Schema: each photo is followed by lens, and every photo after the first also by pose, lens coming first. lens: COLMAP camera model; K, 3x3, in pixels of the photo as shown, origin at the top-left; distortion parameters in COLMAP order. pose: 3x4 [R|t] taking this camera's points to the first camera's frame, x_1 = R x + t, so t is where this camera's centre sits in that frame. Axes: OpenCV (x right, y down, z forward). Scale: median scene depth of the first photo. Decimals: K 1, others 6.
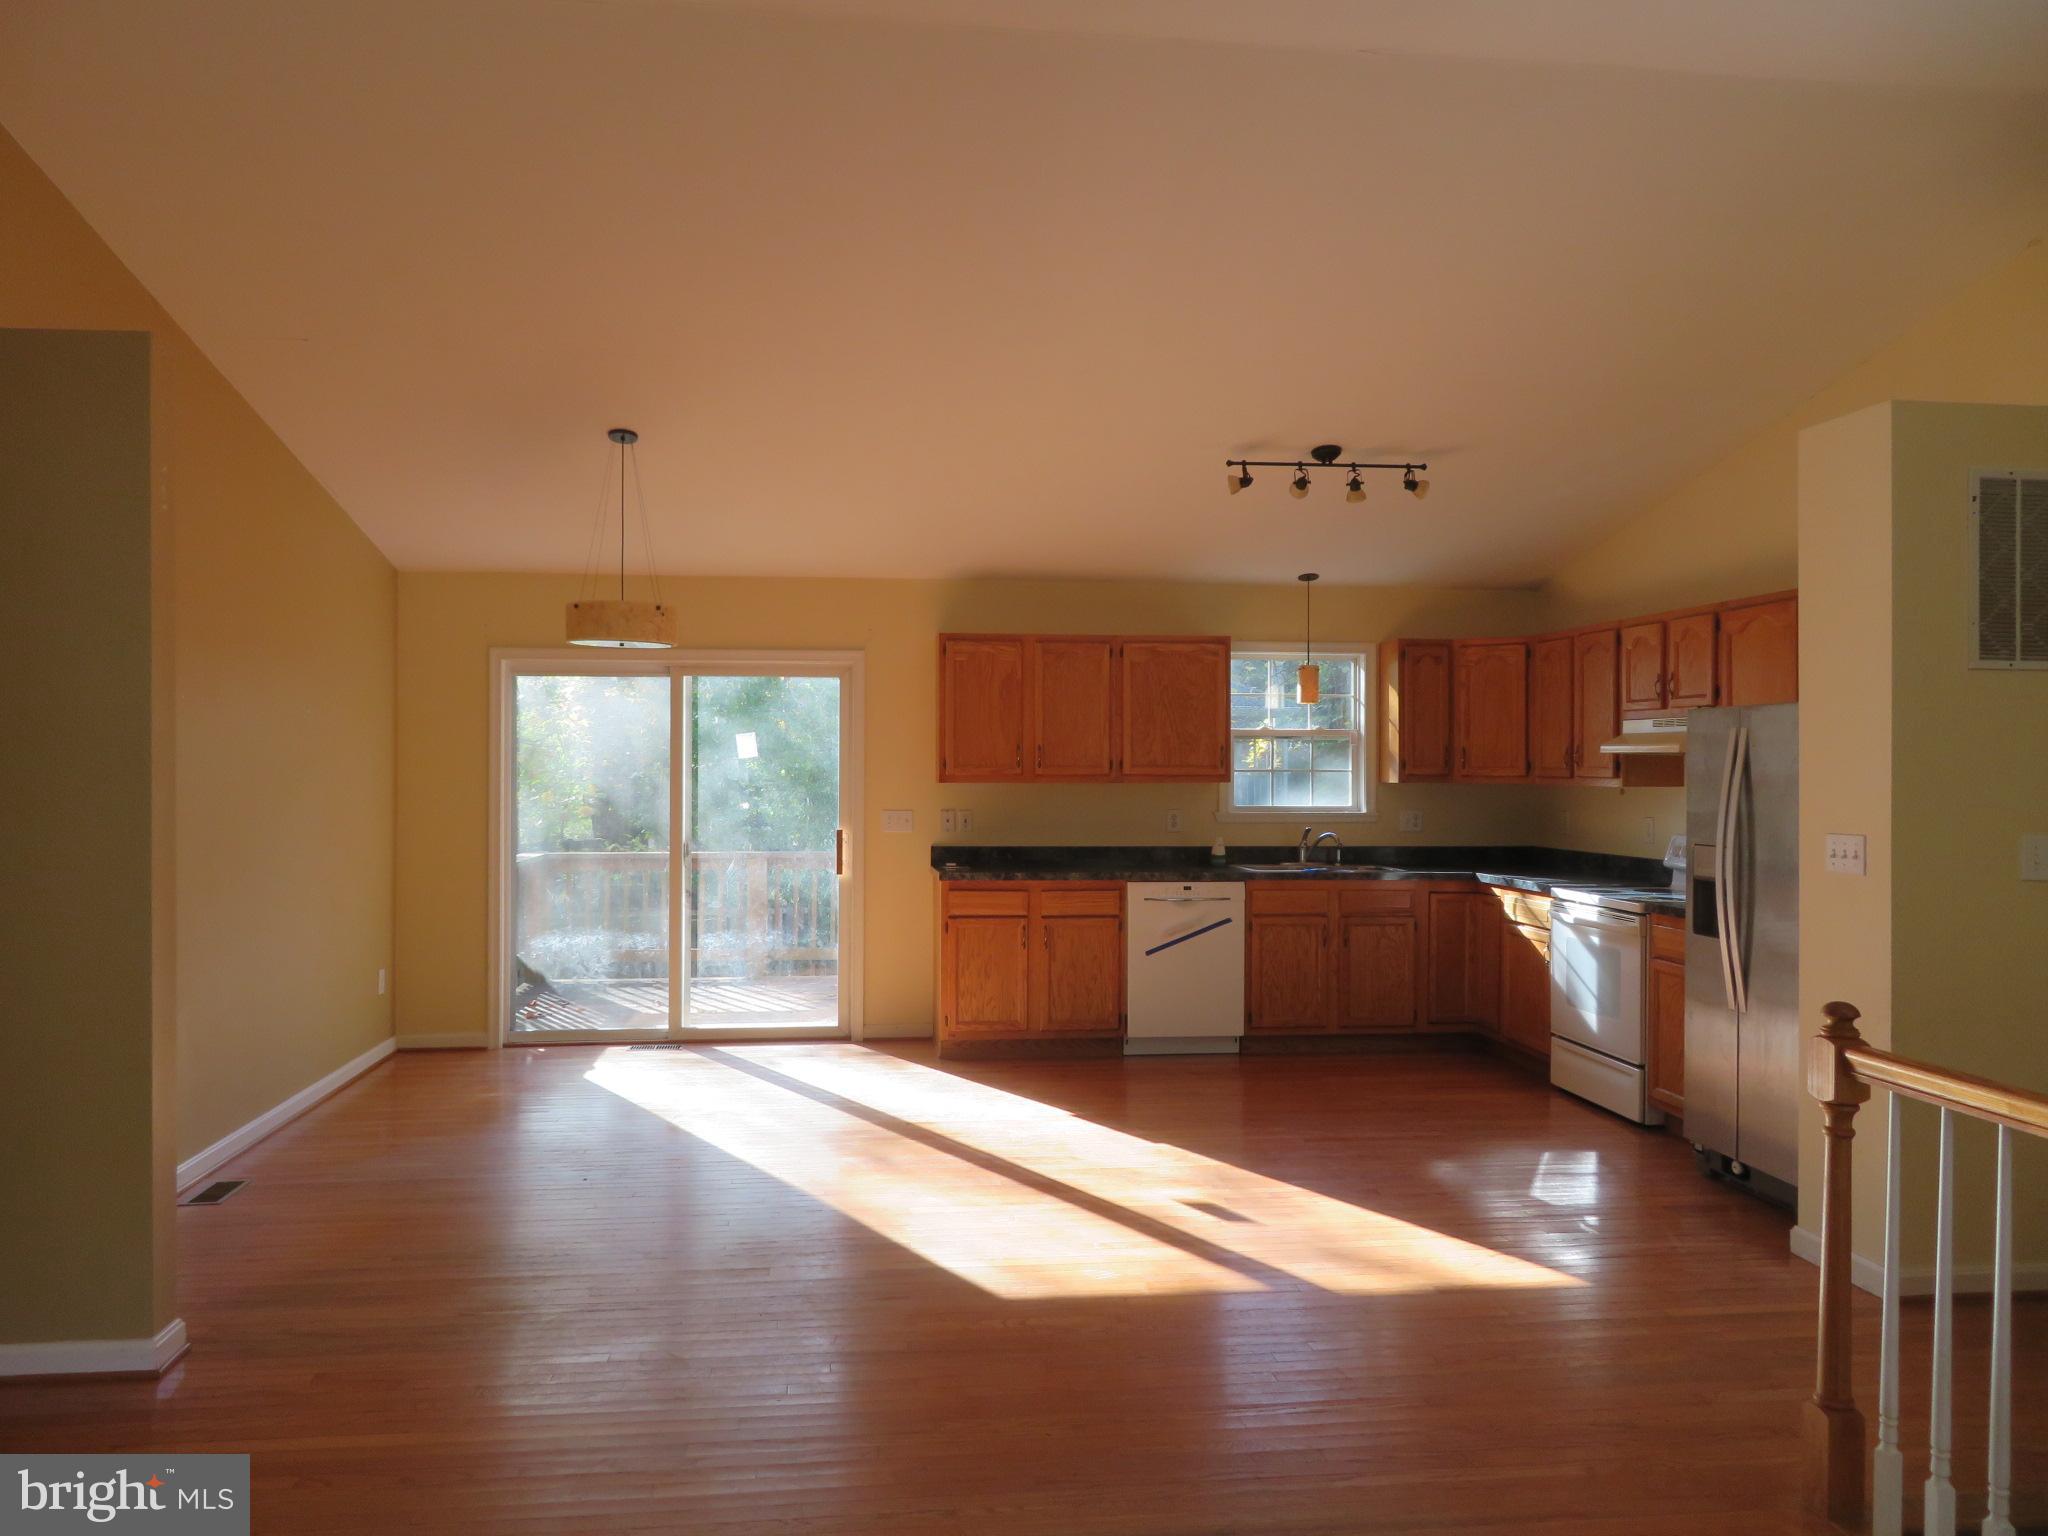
lens RADIAL K [[1456.3, 0, 1033.4], [0, 1456.3, 760.0], [0, 0, 1]] dist [-0.017240, 0.015429]
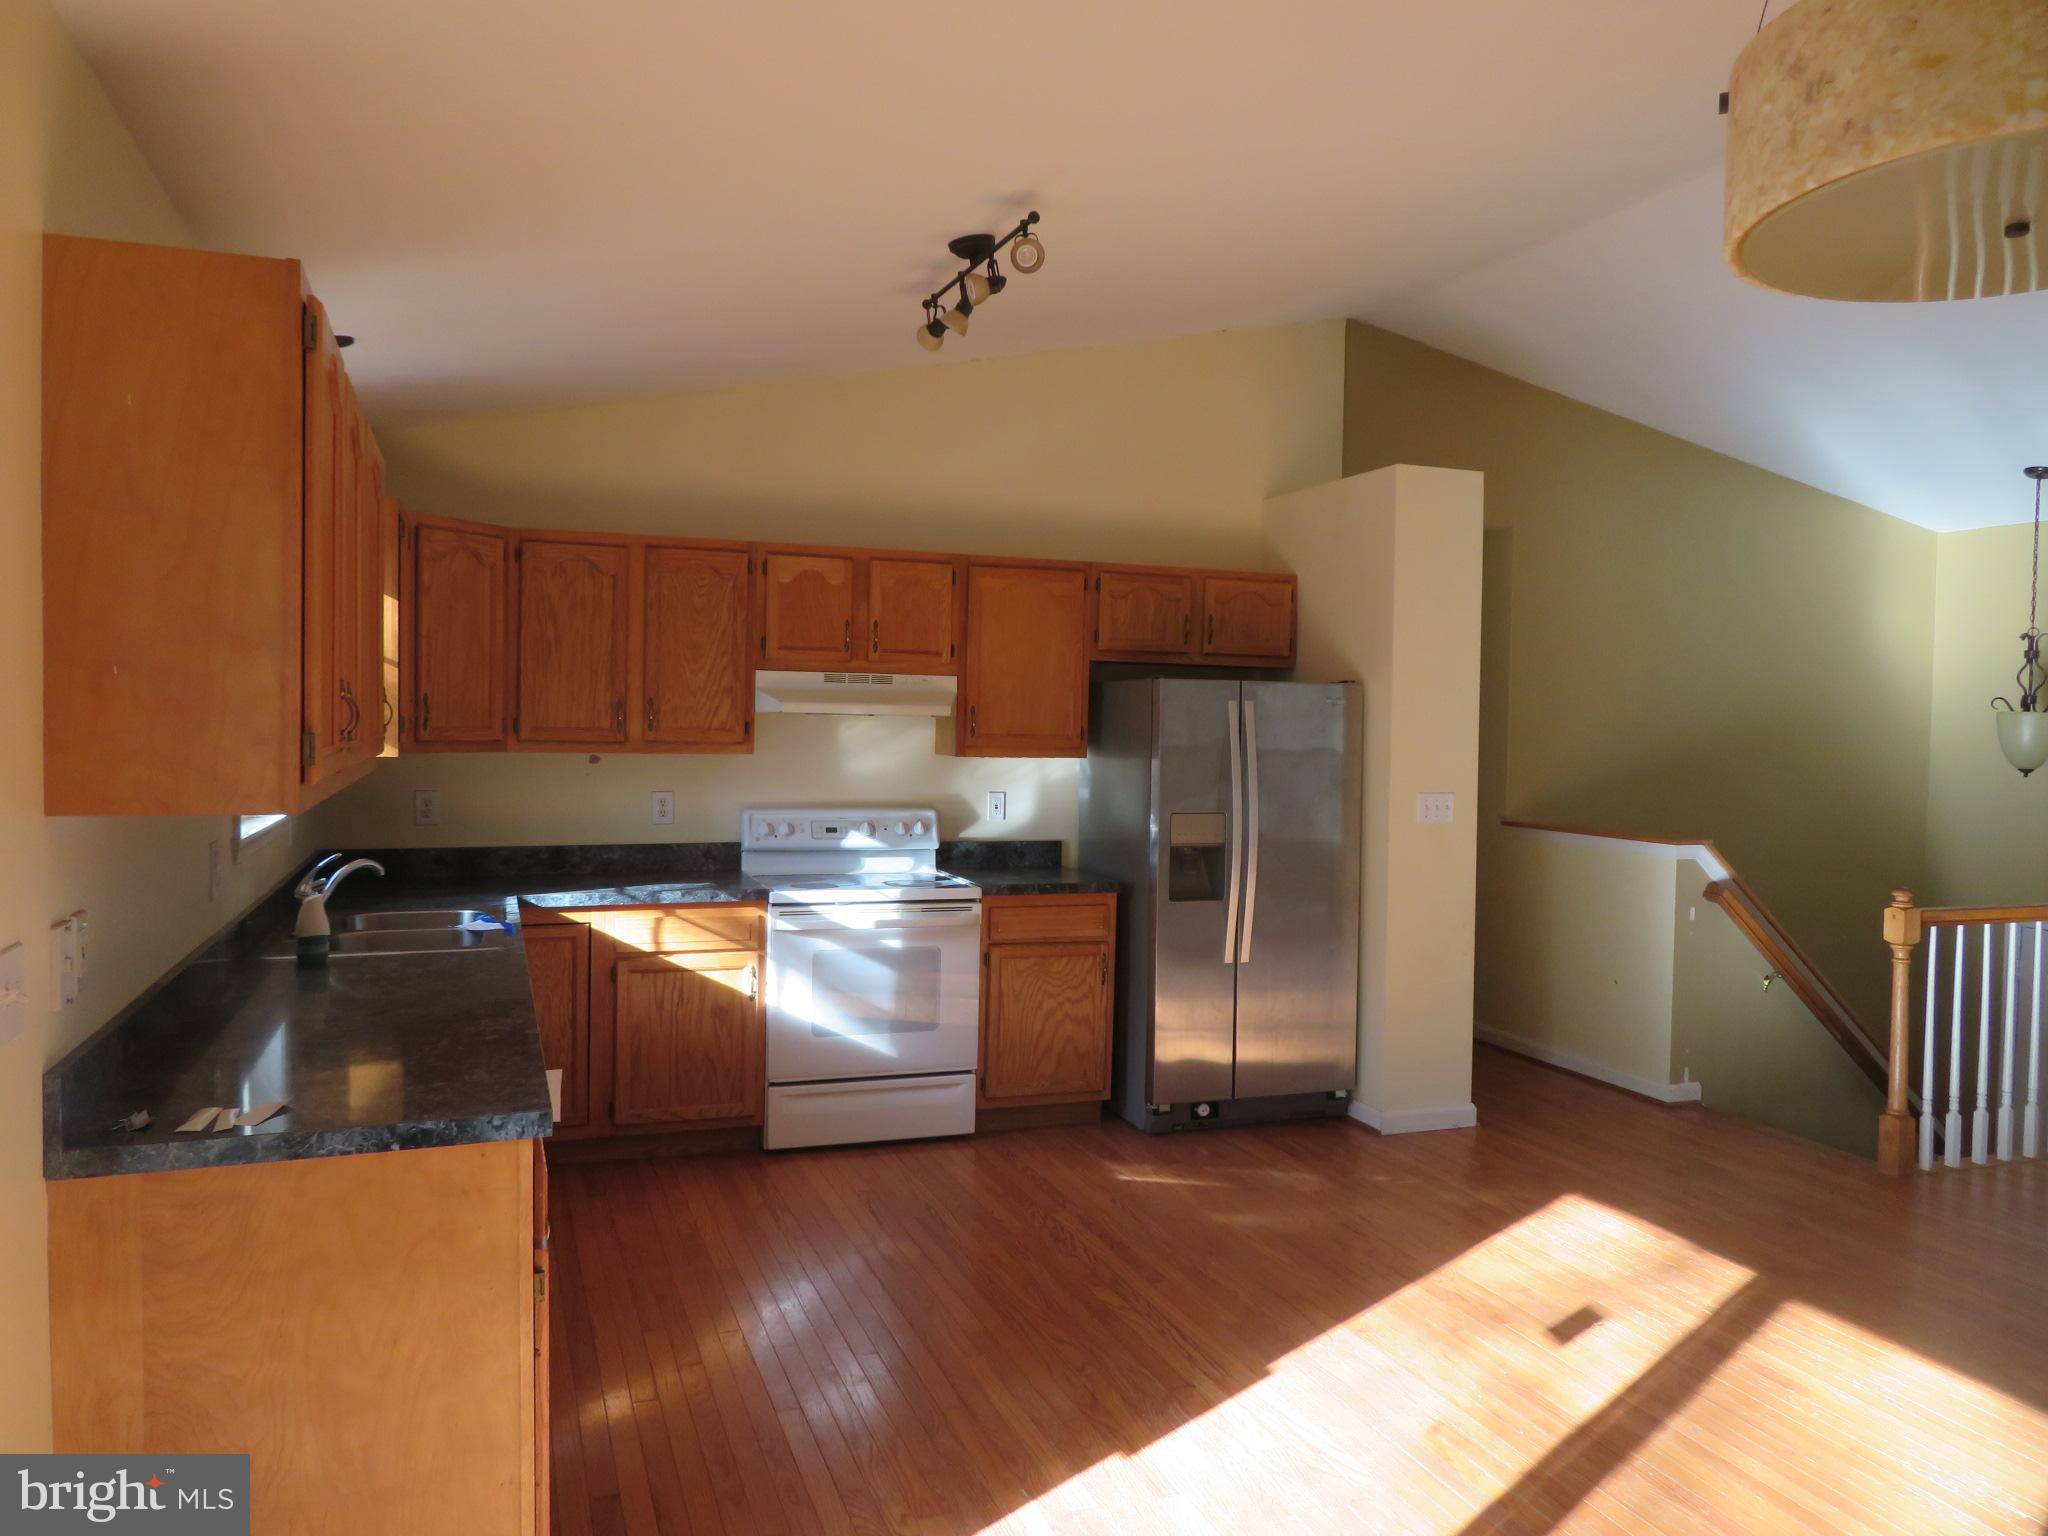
lens RADIAL K [[1456.3, 0, 1018.1], [0, 1456.3, 766.6], [0, 0, 1]] dist [-0.017240, 0.015429]
pose [[-0.208149, -0.039818, 0.977286, -0.372453], [-0.021902, 0.999110, 0.036042, -0.006213], [-0.977852, -0.013903, -0.208836, 0.961911]]
